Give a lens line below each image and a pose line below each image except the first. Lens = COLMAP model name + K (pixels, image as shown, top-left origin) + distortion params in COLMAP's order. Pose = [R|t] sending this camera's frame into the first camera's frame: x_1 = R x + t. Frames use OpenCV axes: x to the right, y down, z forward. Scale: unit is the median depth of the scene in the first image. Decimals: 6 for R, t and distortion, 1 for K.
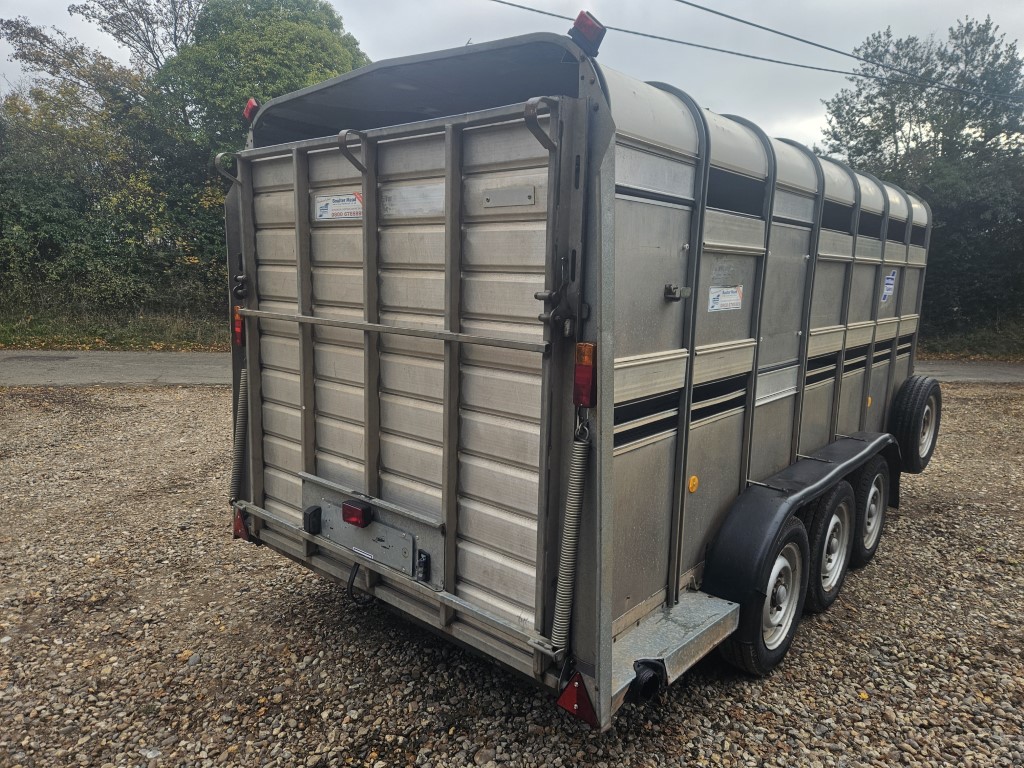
lens RADIAL K [[678.8, 0, 523.1], [0, 678.8, 384.8], [0, 0, 1]] dist [0.075632, -0.050069]
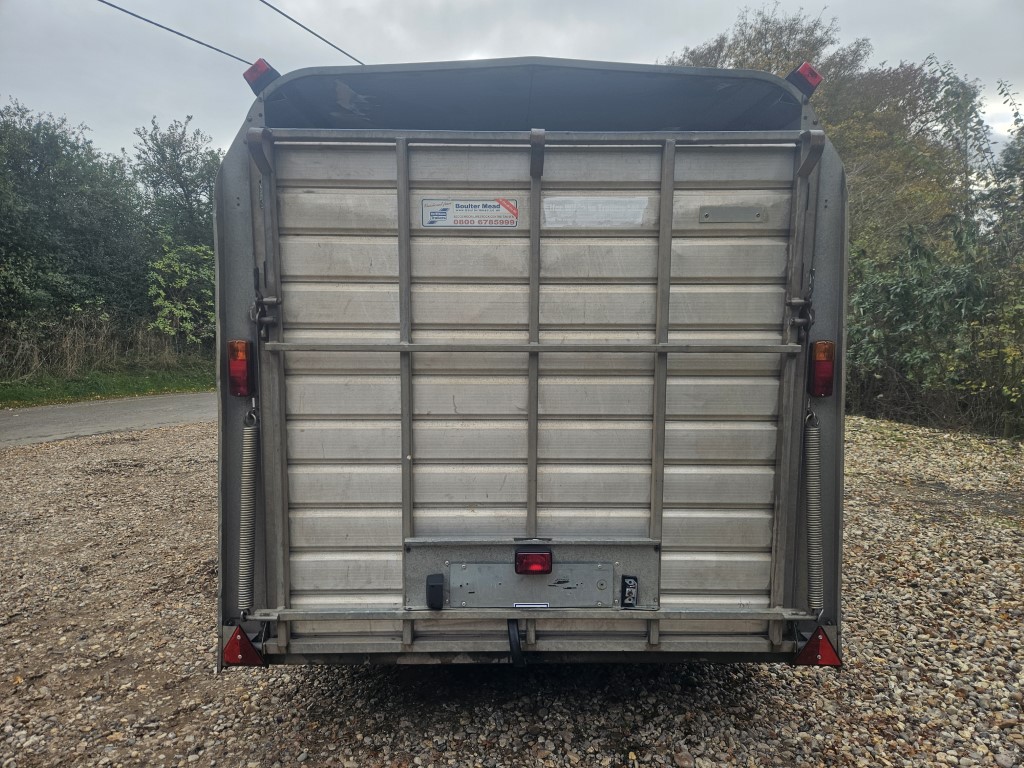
lens RADIAL K [[678.8, 0, 523.1], [0, 678.8, 384.8], [0, 0, 1]] dist [0.075632, -0.050069]
pose [[0.756680, -0.105912, 0.645150, -0.754478], [0.121575, 0.992374, 0.020322, -0.053727], [-0.642383, 0.063057, 0.763785, 0.304864]]
